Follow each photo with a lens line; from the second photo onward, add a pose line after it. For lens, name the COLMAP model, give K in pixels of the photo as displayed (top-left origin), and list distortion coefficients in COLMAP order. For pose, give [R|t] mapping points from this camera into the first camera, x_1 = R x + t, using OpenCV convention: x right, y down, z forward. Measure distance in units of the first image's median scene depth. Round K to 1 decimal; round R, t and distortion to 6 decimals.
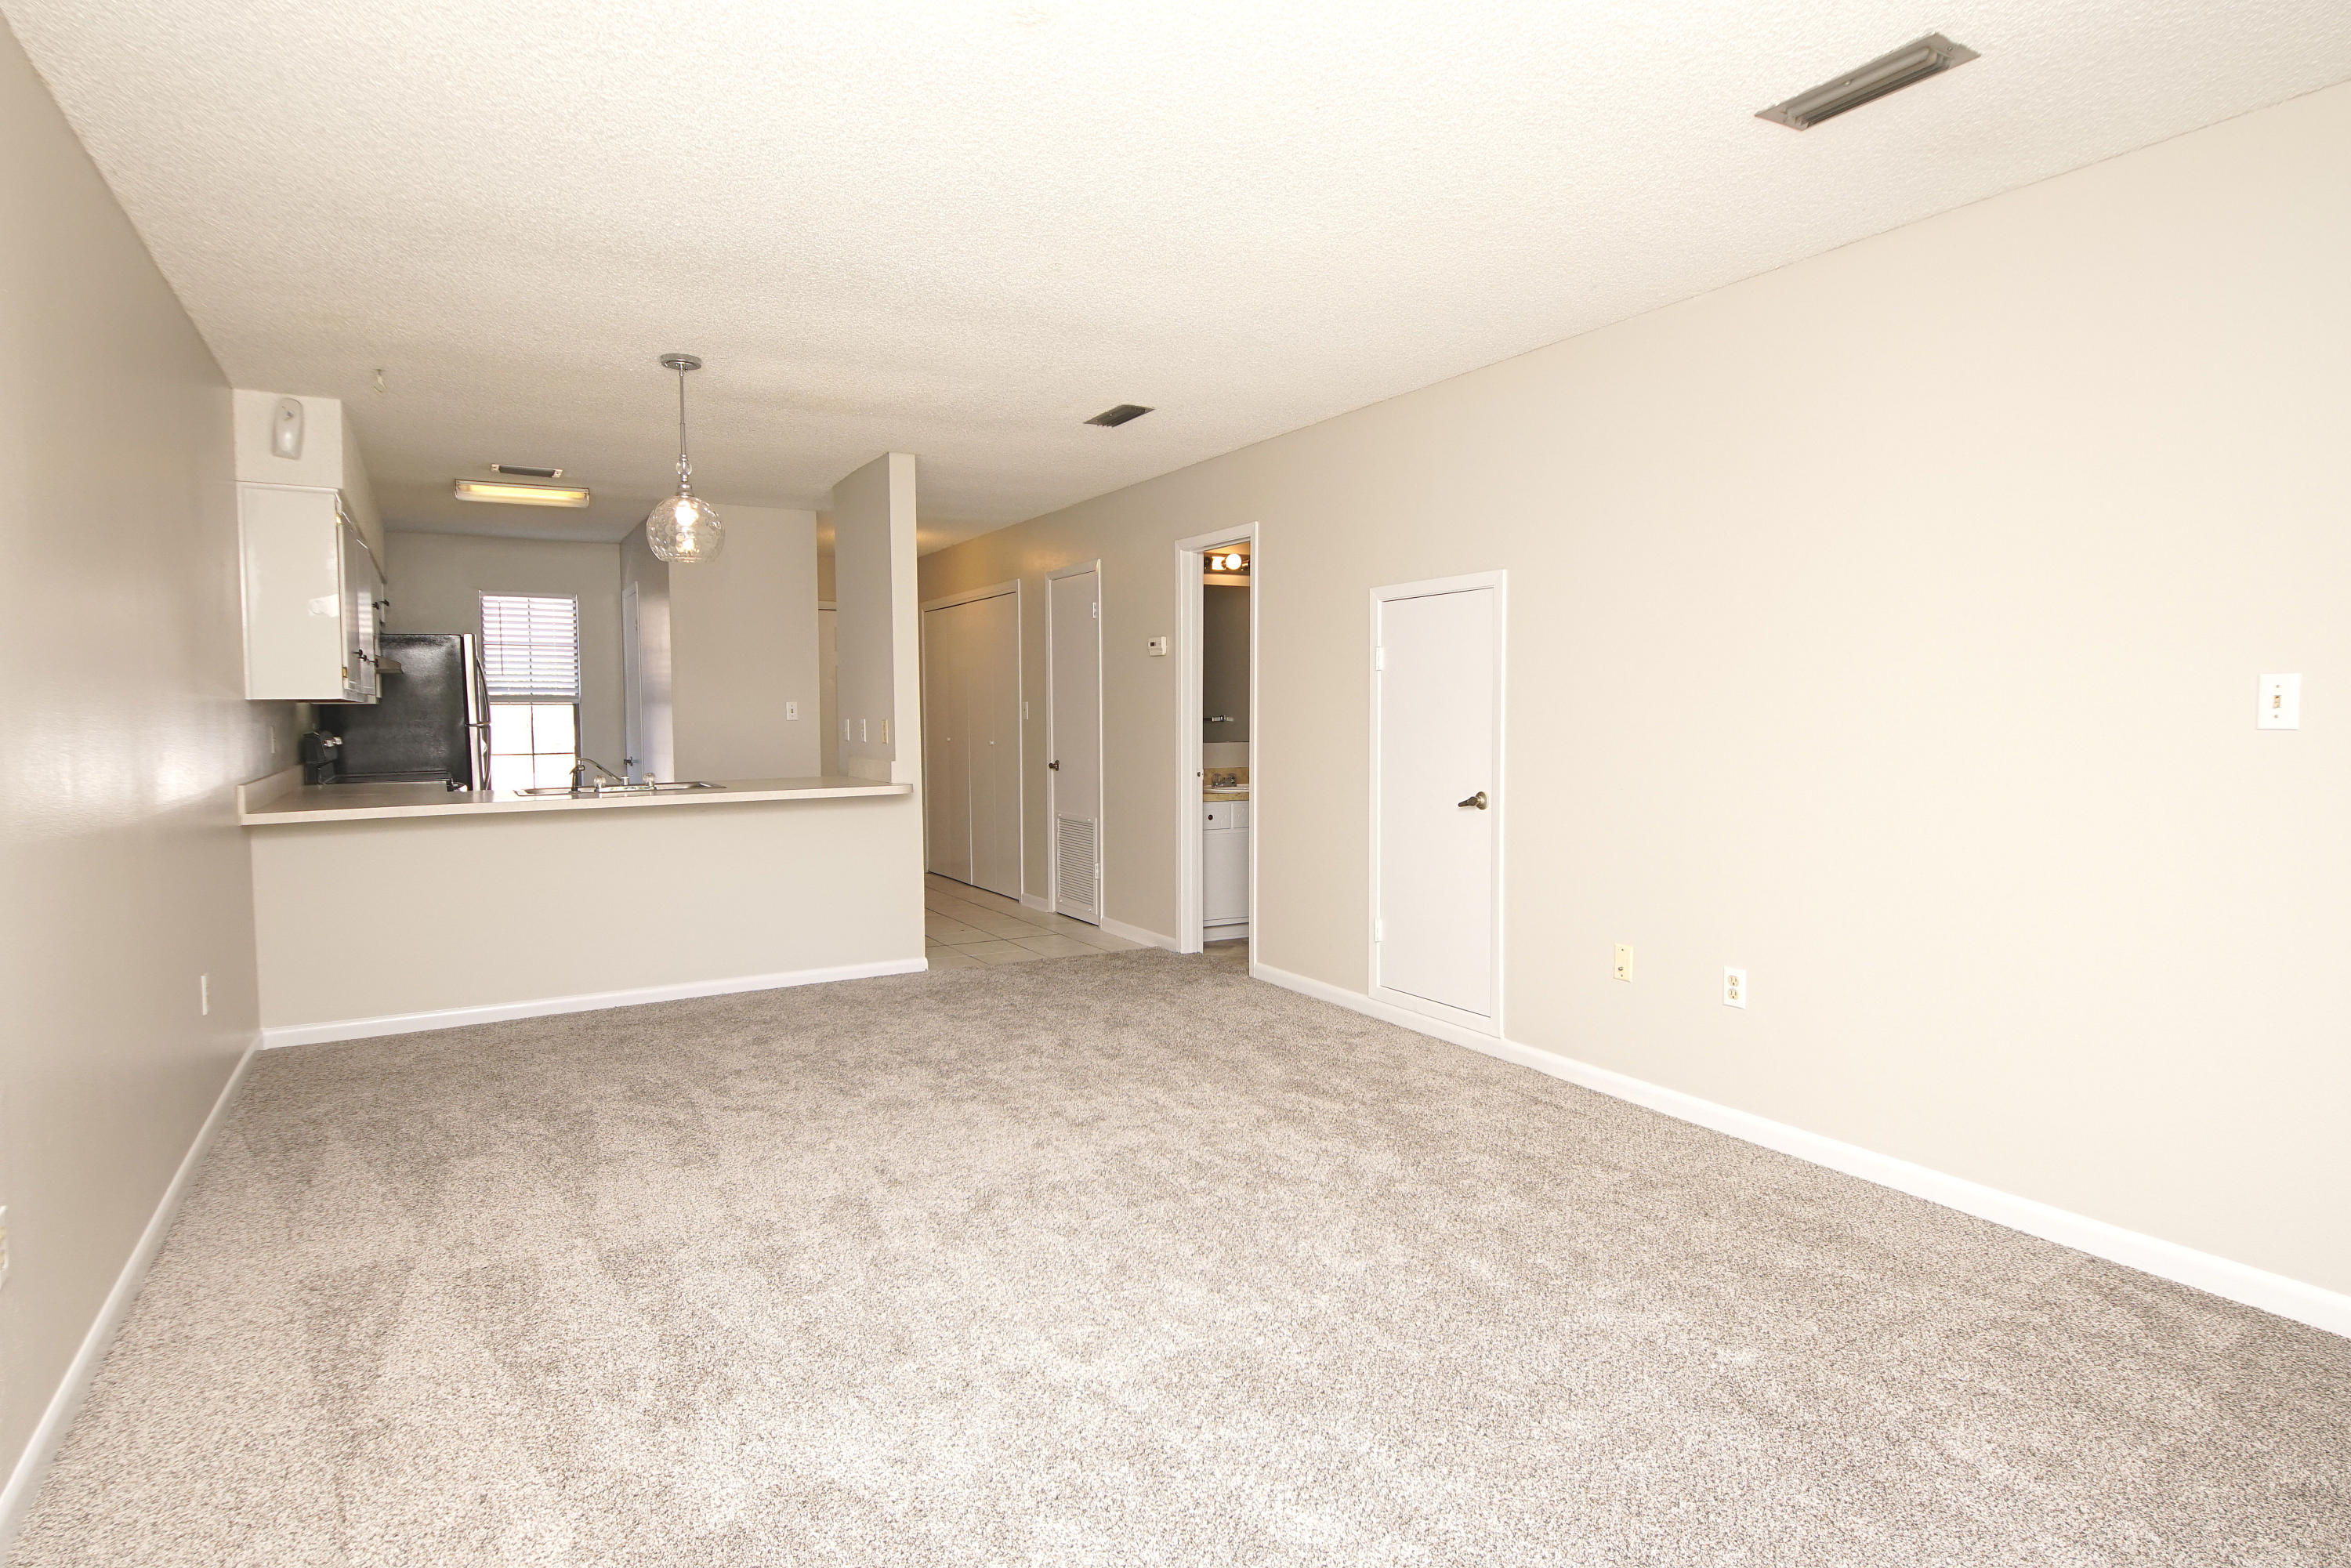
lens RADIAL K [[1267.9, 0, 1142.4], [0, 1267.9, 778.8], [0, 0, 1]] dist [0.014776, -0.000383]
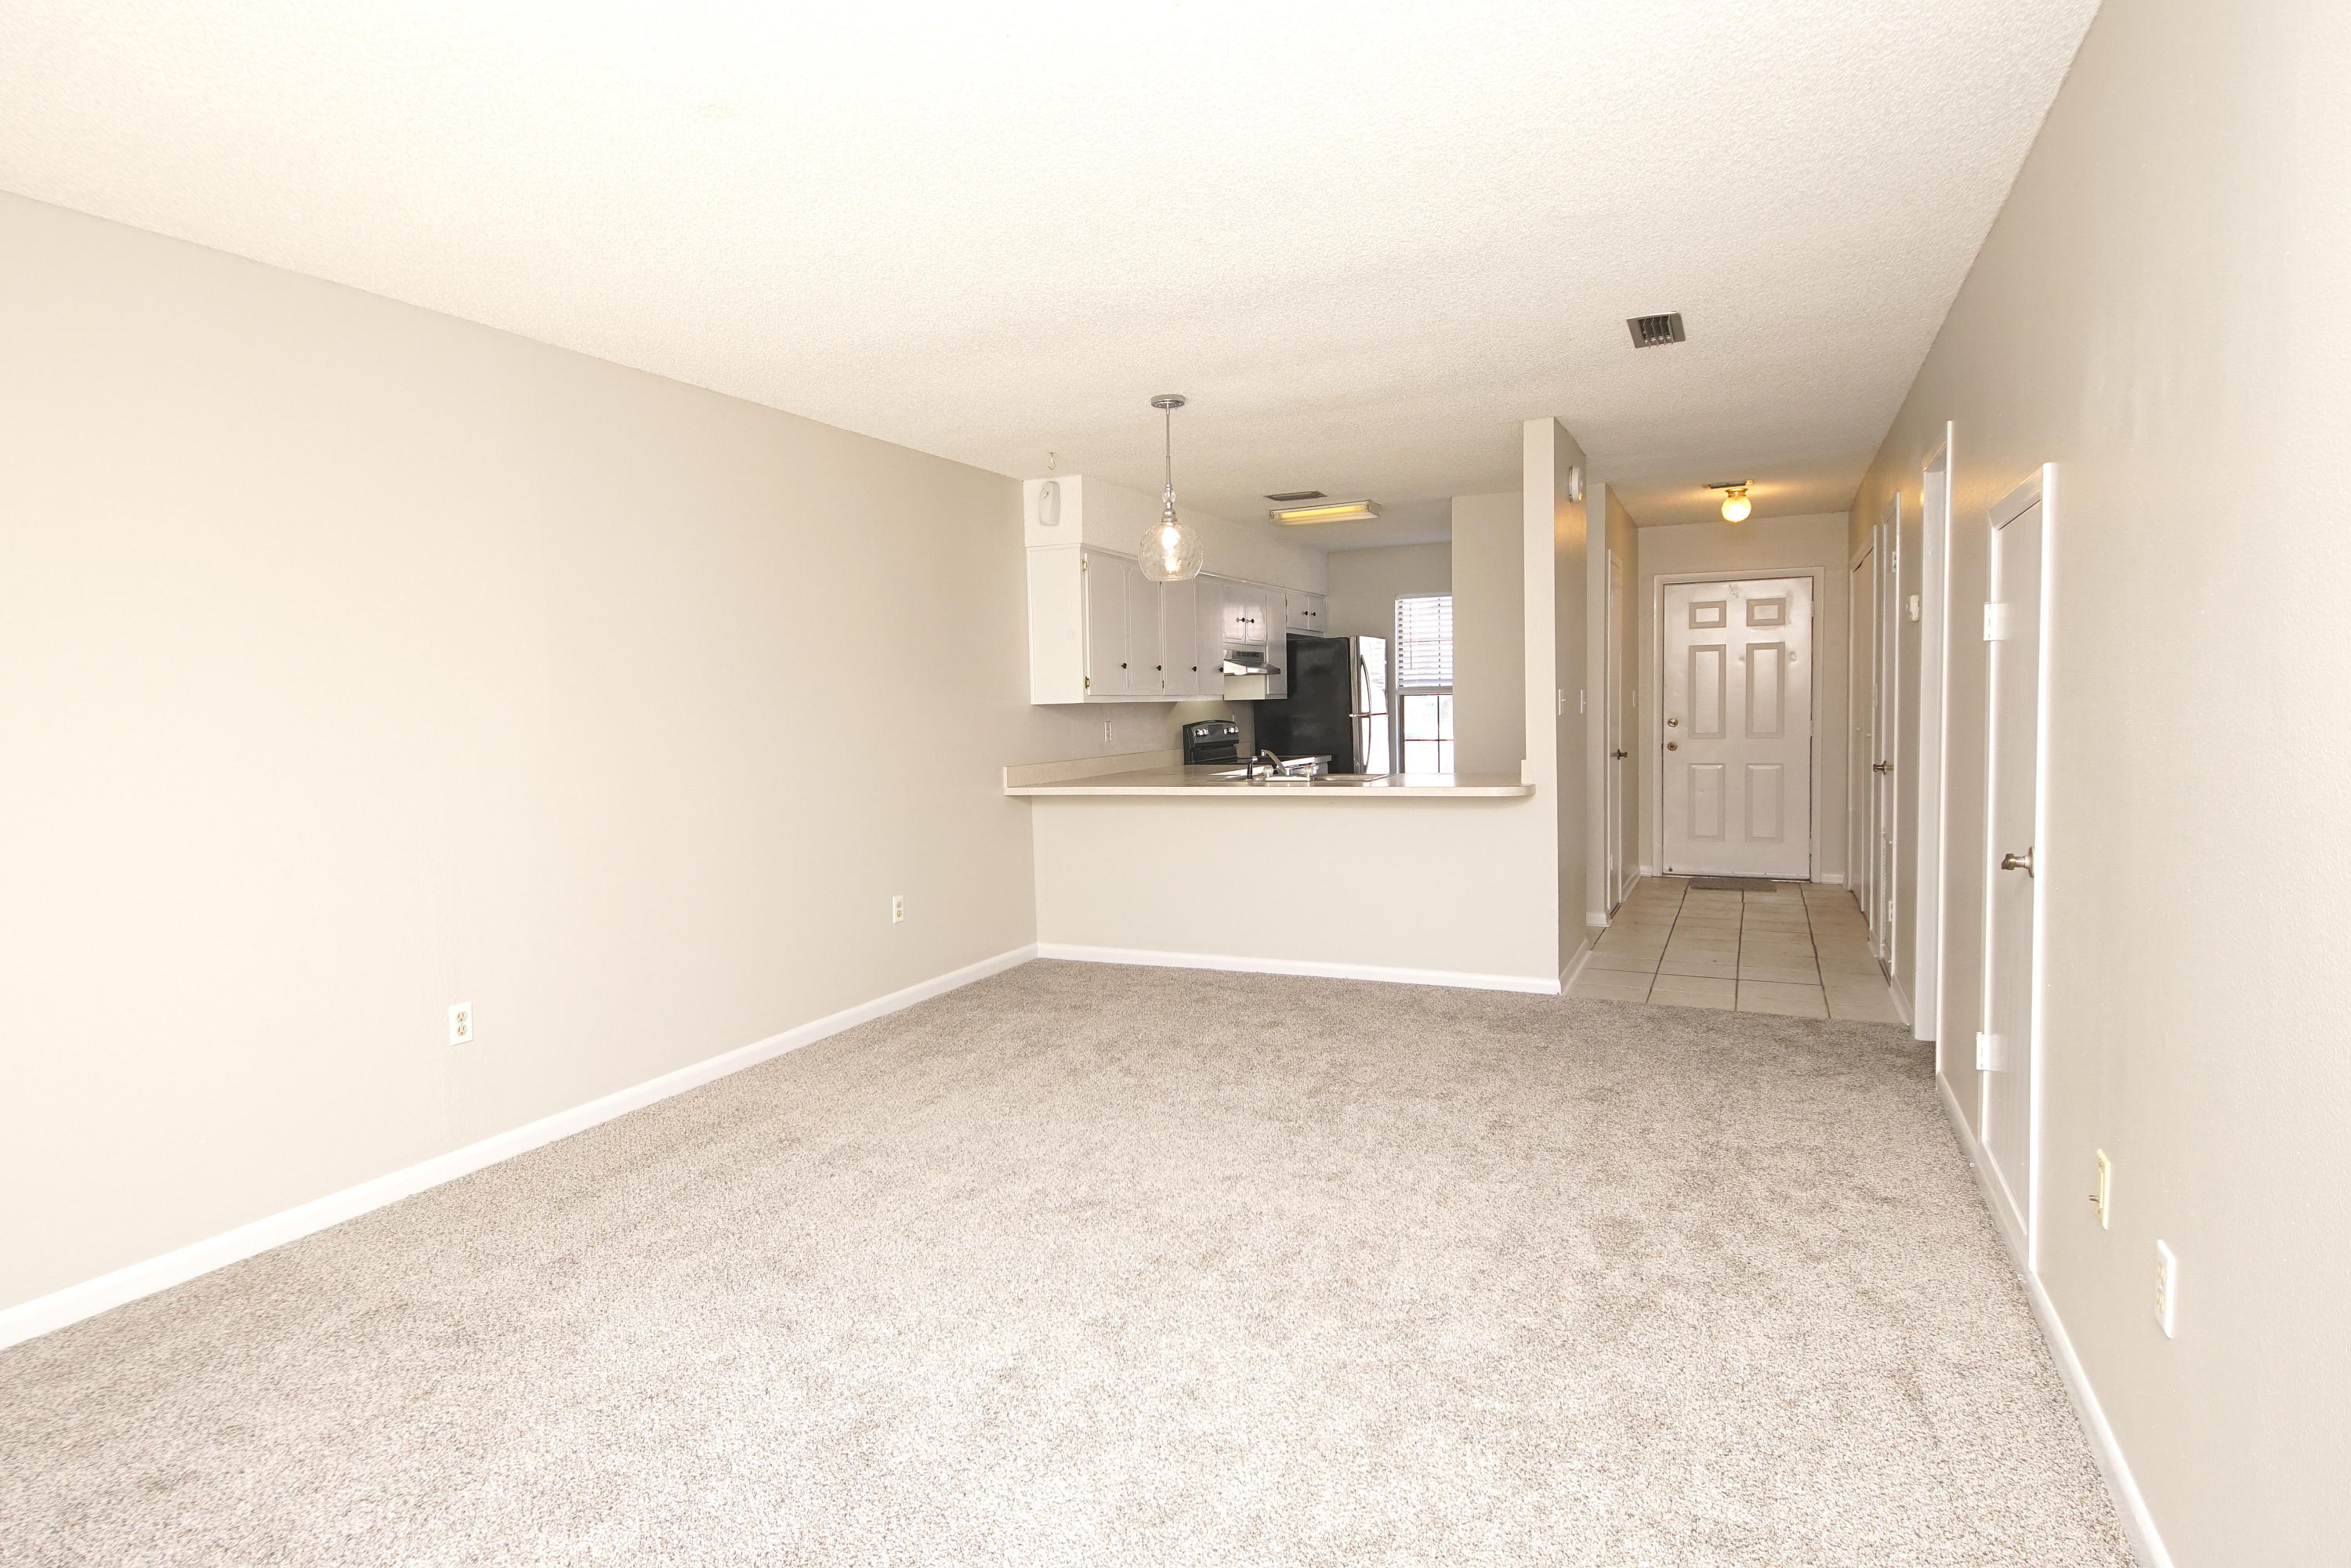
lens RADIAL K [[1250.4, 0, 1133.2], [0, 1250.4, 777.5], [0, 0, 1]] dist [0.016247, -0.000381]
pose [[0.577194, 0.039873, -0.815633, 0.514179], [-0.025935, 0.999198, 0.030493, -0.030064], [0.816195, 0.003553, 0.577765, 0.332268]]
